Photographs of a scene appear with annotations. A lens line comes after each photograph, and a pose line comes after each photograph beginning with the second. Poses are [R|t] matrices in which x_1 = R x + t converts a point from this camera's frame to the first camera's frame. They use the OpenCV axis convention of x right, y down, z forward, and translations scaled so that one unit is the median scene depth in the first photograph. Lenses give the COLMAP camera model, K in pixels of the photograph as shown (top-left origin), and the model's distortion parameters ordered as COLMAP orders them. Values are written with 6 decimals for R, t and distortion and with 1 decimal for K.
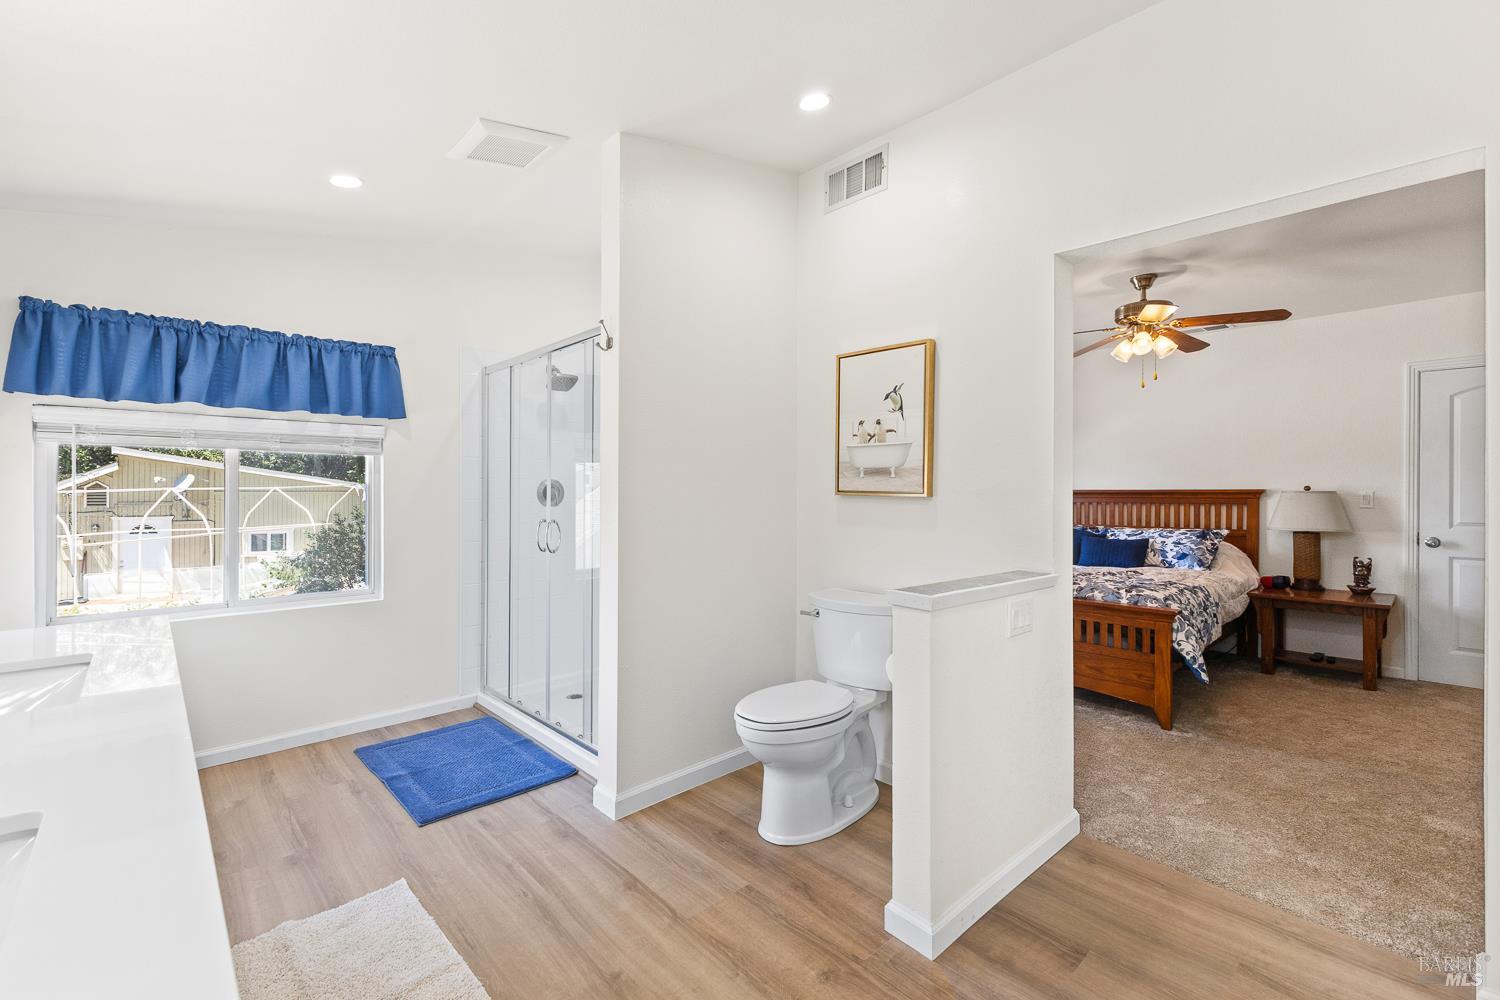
lens RADIAL K [[651.8, 0, 743.1], [0, 651.8, 497.2], [0, 0, 1]] dist [0.003488, 0.000463]
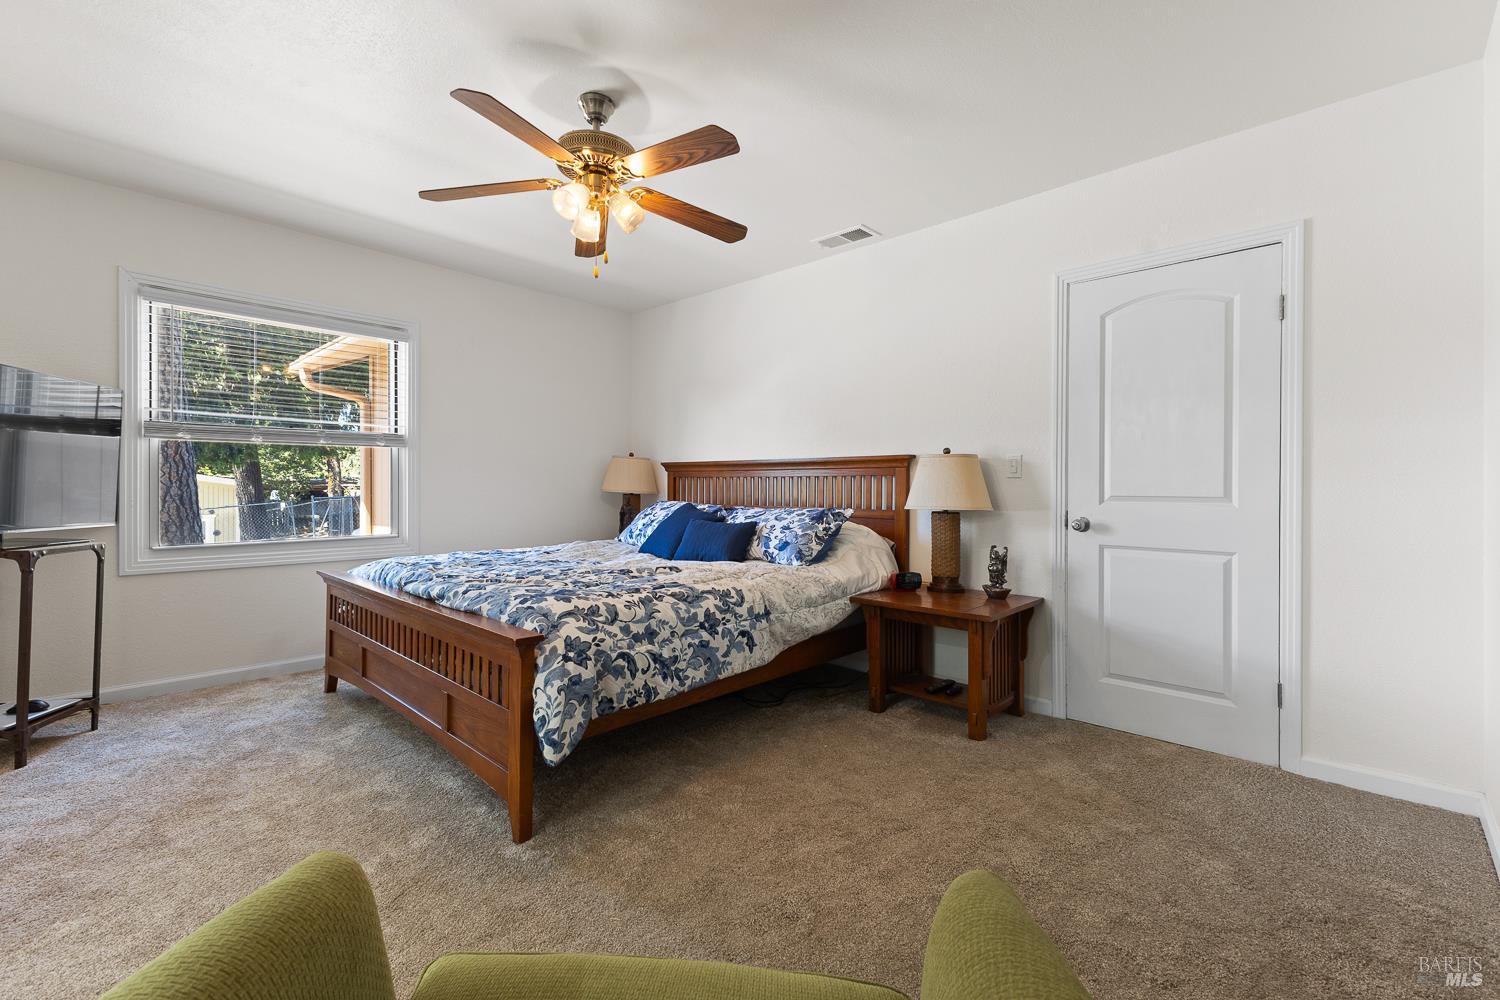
lens RADIAL K [[651.8, 0, 759.1], [0, 651.8, 493.7], [0, 0, 1]] dist [0.003488, 0.000463]
pose [[0.997189, 0.003527, 0.074847, 0.604803], [-0.003612, 0.999993, 0.001004, 0.033719], [-0.074843, -0.001272, 0.997195, 0.299363]]
